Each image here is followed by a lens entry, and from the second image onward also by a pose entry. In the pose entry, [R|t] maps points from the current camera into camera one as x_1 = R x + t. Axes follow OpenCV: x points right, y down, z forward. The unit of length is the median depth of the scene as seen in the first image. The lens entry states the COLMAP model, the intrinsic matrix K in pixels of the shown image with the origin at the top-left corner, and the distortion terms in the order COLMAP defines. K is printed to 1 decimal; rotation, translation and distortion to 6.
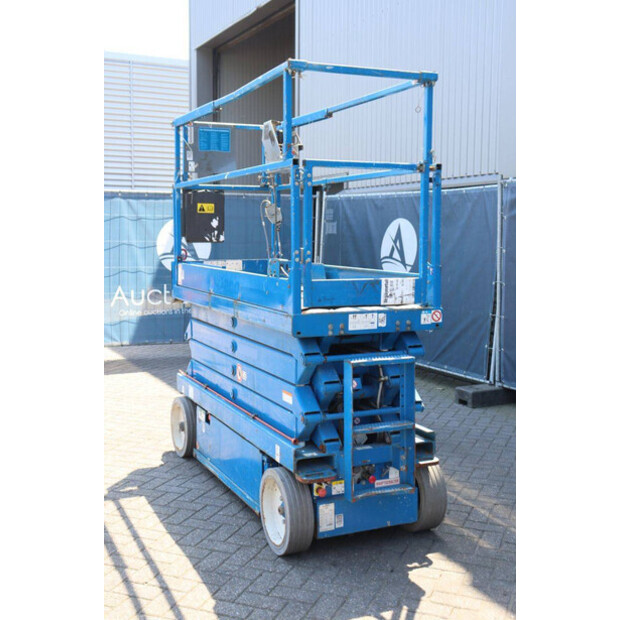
lens RADIAL K [[789.5, 0, 312.1], [0, 789.5, 307.3], [0, 0, 1]] dist [0.039166, 0.000000]
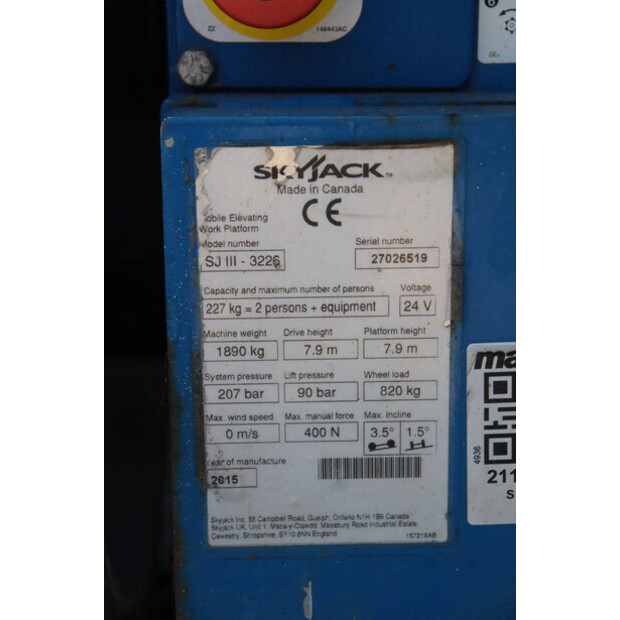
lens RADIAL K [[772.1, 0, 274.6], [0, 772.1, 367.4], [0, 0, 1]] dist [0.022604, 0.000000]
pose [[0.923791, 0.069972, -0.376450, 0.037401], [-0.035375, 0.994552, 0.098053, 0.250683], [0.381260, -0.077264, 0.921233, 0.903206]]
